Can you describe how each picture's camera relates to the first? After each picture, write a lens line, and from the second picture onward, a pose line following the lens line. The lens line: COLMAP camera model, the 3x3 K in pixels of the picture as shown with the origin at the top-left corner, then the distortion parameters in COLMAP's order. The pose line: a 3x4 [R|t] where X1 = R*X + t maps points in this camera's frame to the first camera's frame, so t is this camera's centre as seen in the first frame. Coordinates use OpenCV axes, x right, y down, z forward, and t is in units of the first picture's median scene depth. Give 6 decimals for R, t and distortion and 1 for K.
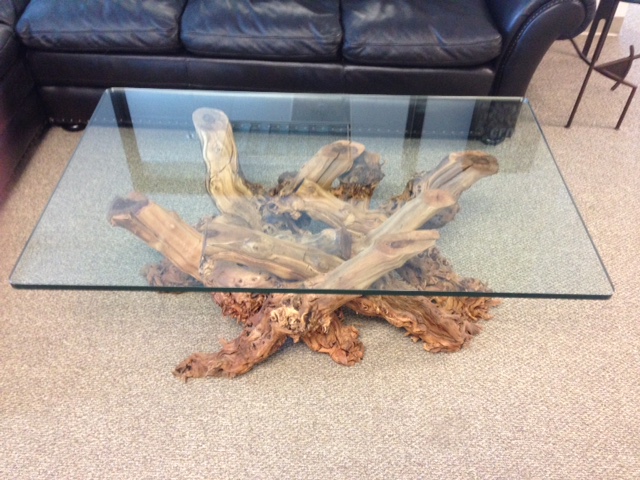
lens RADIAL K [[620.8, 0, 320.0], [0, 620.8, 240.0], [0, 0, 1]] dist [0.177915, -0.364463]
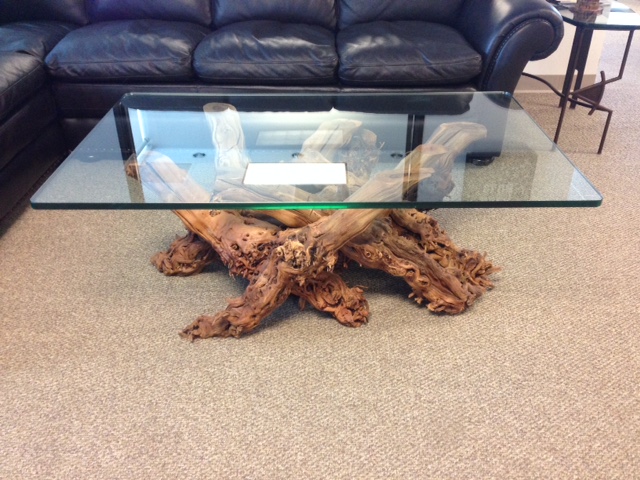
lens RADIAL K [[620.8, 0, 320.0], [0, 620.8, 240.0], [0, 0, 1]] dist [0.177915, -0.364463]
pose [[0.999690, -0.024897, -0.000679, -0.005618], [0.024041, 0.971726, -0.234885, 0.307142], [0.006508, 0.234796, 0.972023, -0.008630]]
